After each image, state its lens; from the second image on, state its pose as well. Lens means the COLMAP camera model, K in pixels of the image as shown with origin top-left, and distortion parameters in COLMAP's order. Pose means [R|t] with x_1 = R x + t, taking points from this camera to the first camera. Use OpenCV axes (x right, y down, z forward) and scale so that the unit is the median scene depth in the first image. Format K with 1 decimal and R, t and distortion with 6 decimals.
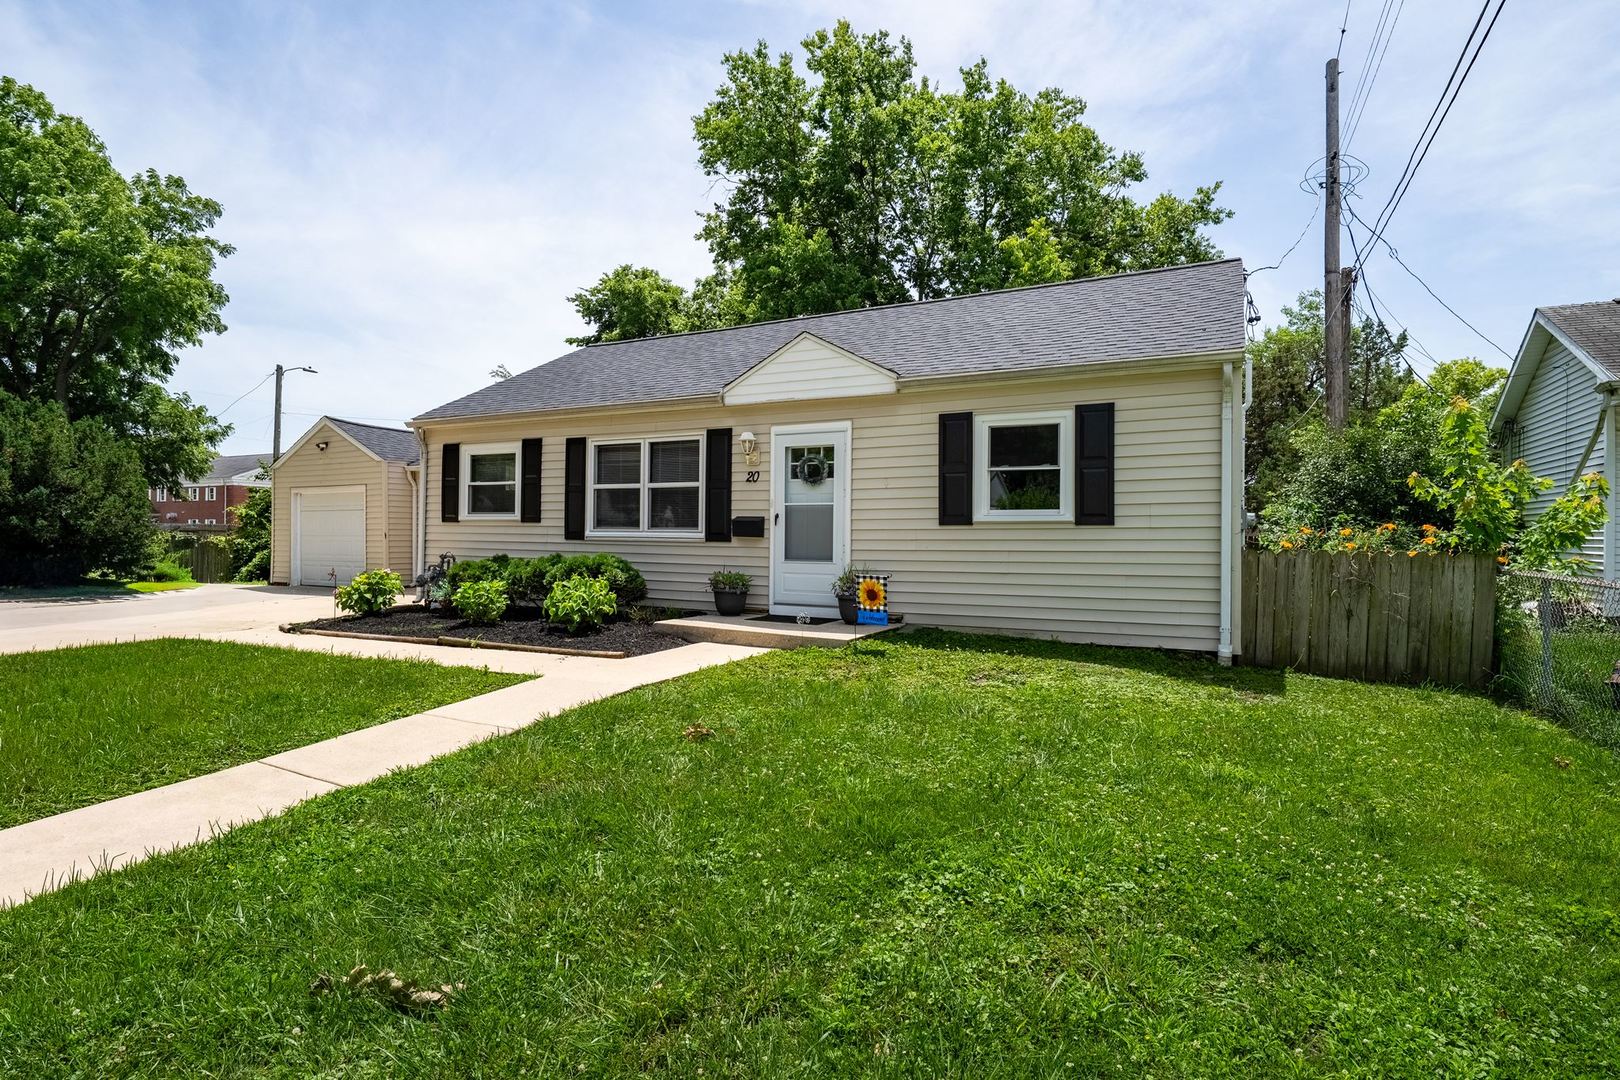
lens RADIAL K [[838.0, 0, 810.0], [0, 838.0, 540.0], [0, 0, 1]] dist [-0.001188, -0.001196]
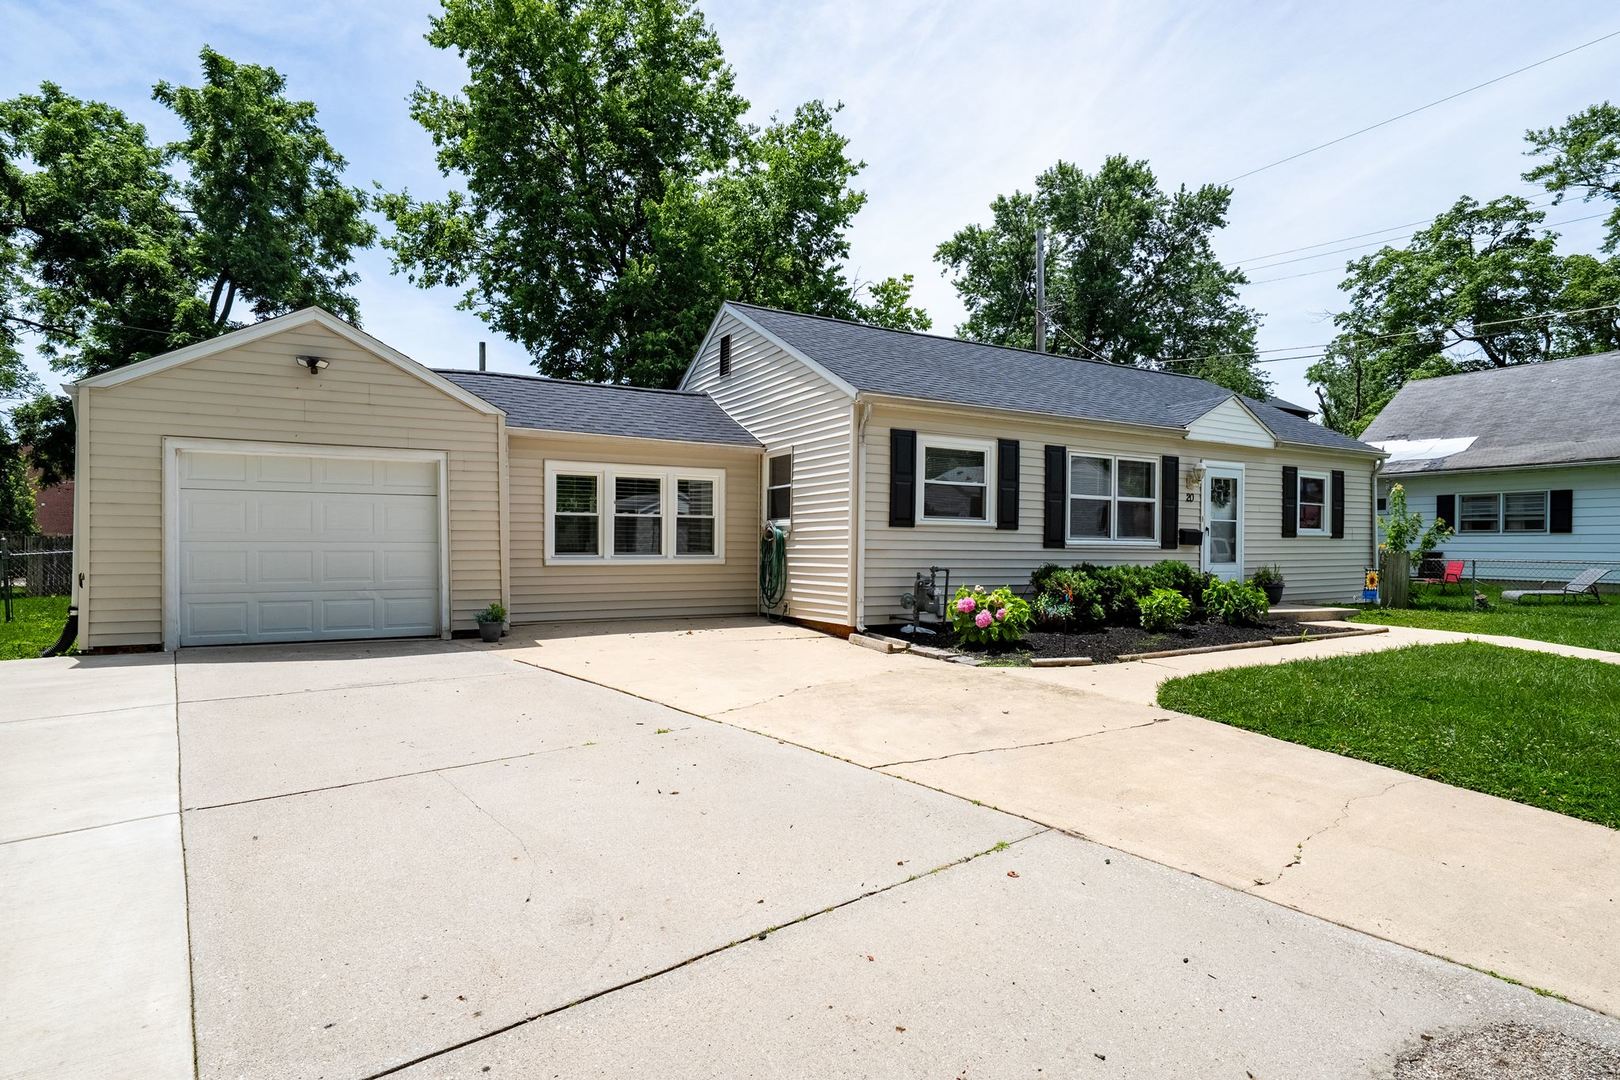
lens RADIAL K [[852.2, 0, 852.2], [0, 852.2, 547.1], [0, 0, 1]] dist [0.001847, -0.000120]
pose [[0.523548, -0.007181, 0.851966, -1.454562], [-0.002055, 0.999951, 0.009691, -0.012203], [-0.851994, -0.006824, 0.523507, 0.770138]]
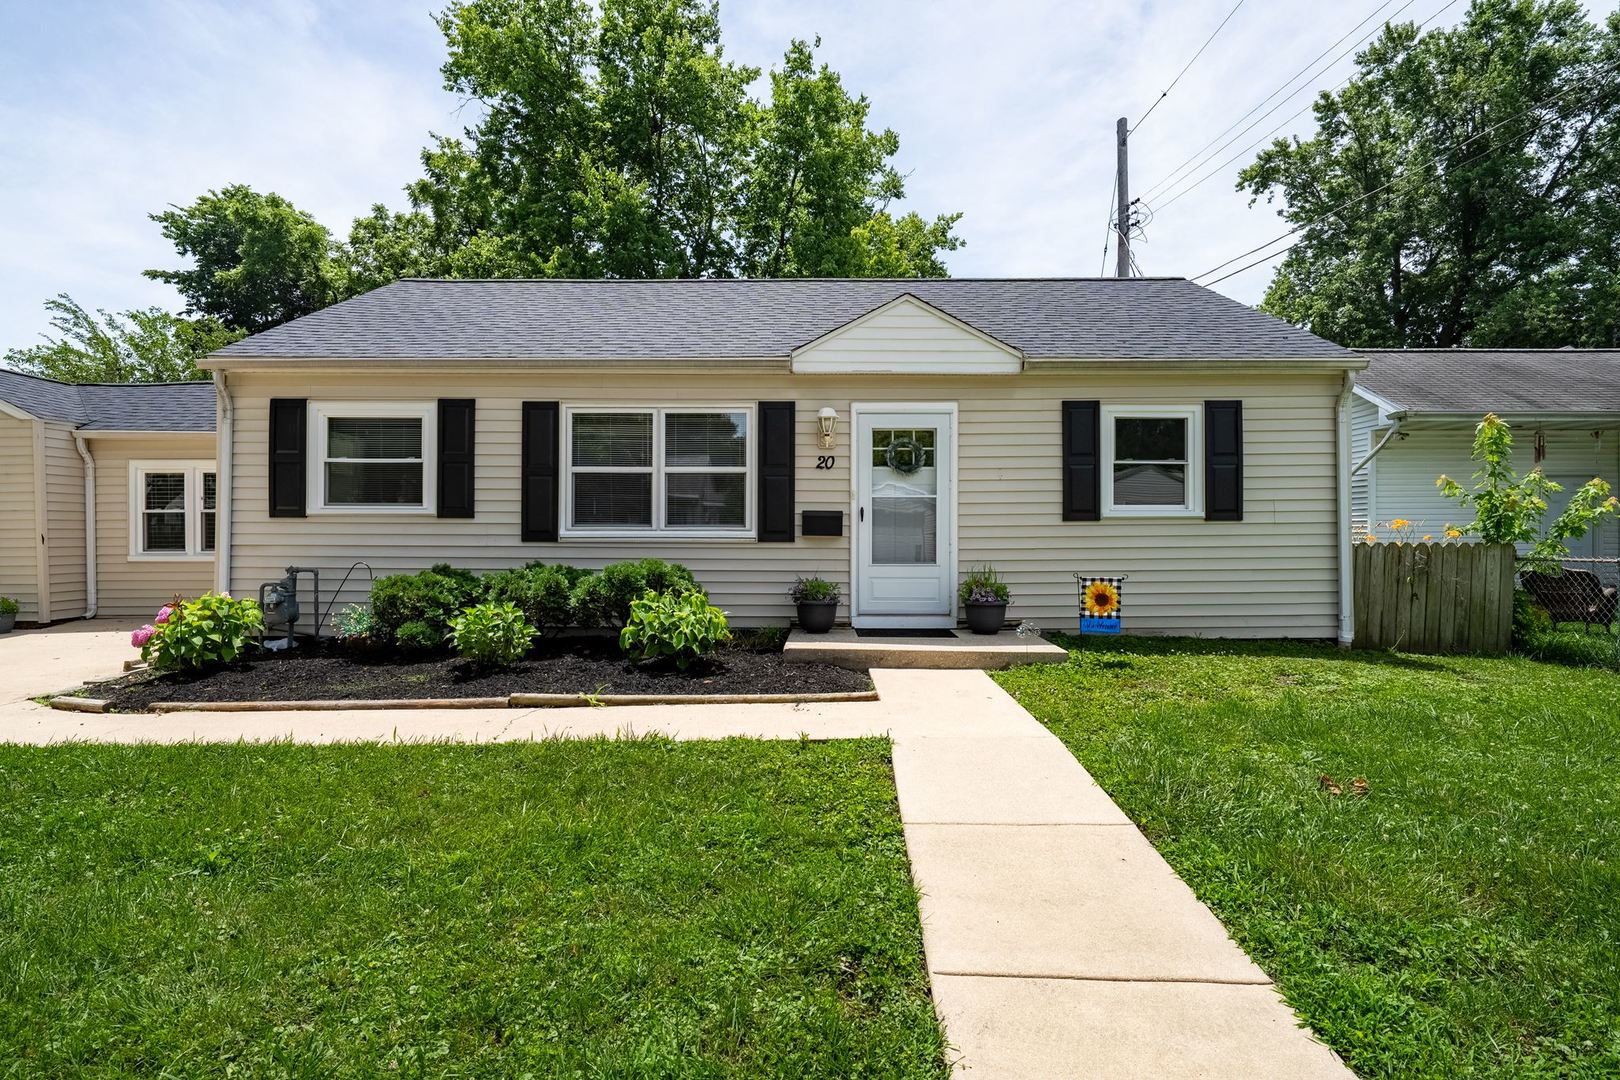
lens RADIAL K [[838.0, 0, 810.0], [0, 838.0, 540.0], [0, 0, 1]] dist [-0.001188, -0.001196]
pose [[0.881785, -0.011111, 0.471521, -0.476498], [0.009759, 0.999938, 0.005311, -0.003866], [-0.471551, -0.000081, 0.881839, 0.284745]]
